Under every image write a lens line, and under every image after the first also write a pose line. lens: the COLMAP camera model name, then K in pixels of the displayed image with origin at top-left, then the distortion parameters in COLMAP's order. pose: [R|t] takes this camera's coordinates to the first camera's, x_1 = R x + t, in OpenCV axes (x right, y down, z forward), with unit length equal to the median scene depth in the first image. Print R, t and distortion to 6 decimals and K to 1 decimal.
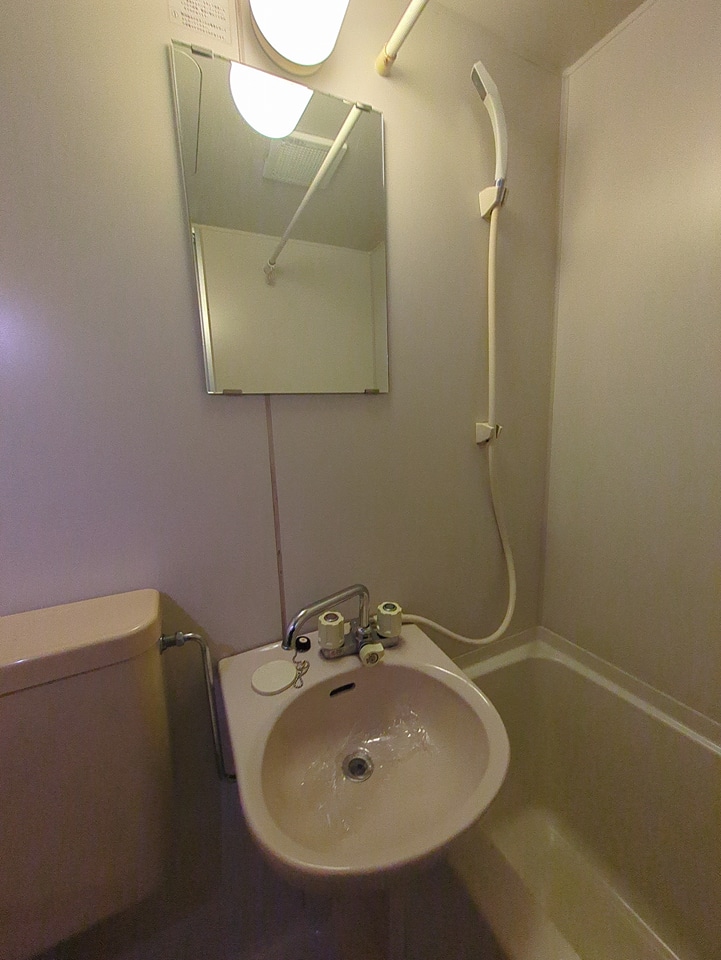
lens RADIAL K [[374.9, 0, 363.4], [0, 374.9, 482.6], [0, 0, 1]] dist [-0.002430, 0.000796]
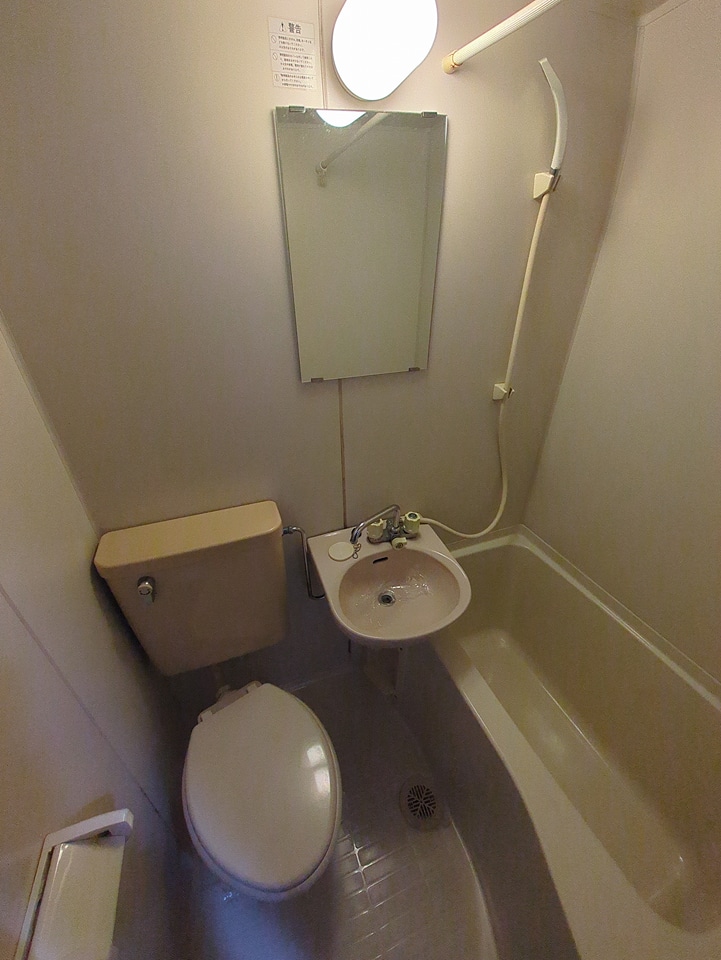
lens RADIAL K [[374.9, 0, 357.7], [0, 374.9, 483.7], [0, 0, 1]] dist [-0.002430, 0.000796]
pose [[0.994472, 0.070111, -0.078172, -0.045543], [-0.036696, 0.929551, 0.366863, -0.354474], [0.098386, -0.361967, 0.926985, -0.415459]]
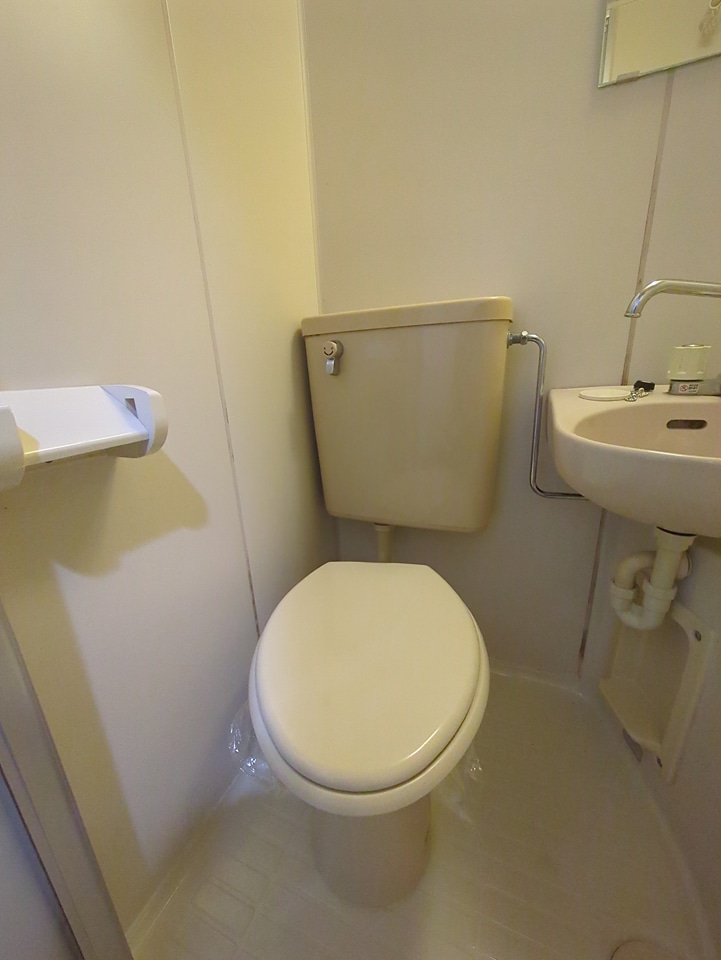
lens RADIAL K [[374.9, 0, 363.4], [0, 374.9, 484.0], [0, 0, 1]] dist [-0.002430, 0.000796]
pose [[0.653848, 0.224322, -0.722608, 0.106060], [-0.110323, 0.973099, 0.202257, 0.551417], [0.748540, -0.052525, 0.661006, -0.141847]]
